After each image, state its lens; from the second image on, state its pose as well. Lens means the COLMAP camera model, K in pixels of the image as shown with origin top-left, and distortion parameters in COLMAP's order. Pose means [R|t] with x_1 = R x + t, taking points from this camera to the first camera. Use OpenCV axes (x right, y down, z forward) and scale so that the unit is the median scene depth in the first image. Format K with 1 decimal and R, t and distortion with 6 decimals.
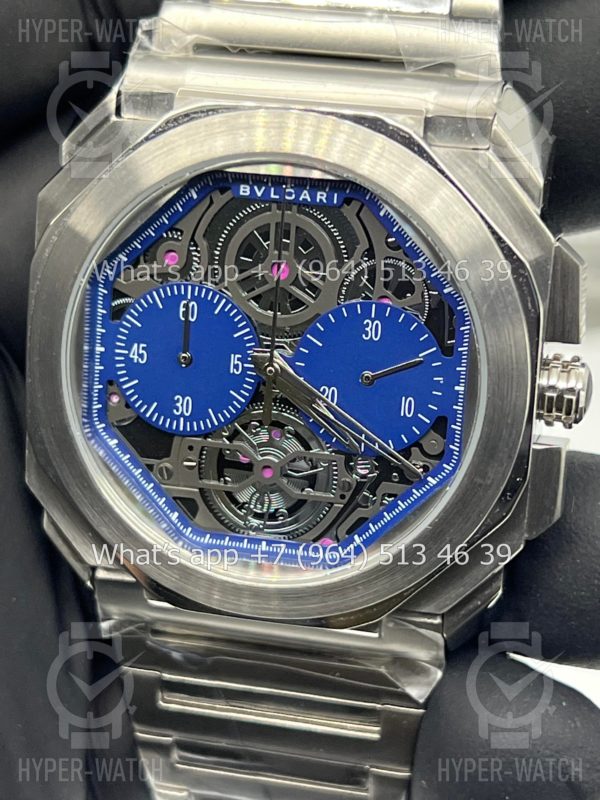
lens RADIAL K [[1876.0, 0, 306.4], [0, 1876.0, 398.4], [0, 0, 1]] dist [0.353210, 0.000000]
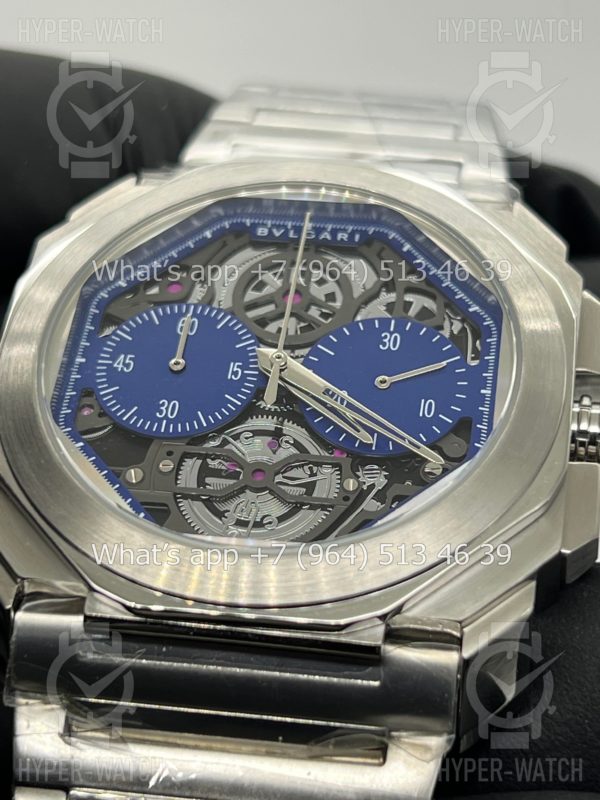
lens RADIAL K [[1876.0, 0, 296.4], [0, 1876.0, 401.1], [0, 0, 1]] dist [0.353210, 0.000000]
pose [[0.983855, 0.158362, 0.083372, -0.081273], [-0.045837, 0.673283, -0.737963, 0.654379], [-0.172998, 0.722227, 0.669671, 0.401357]]
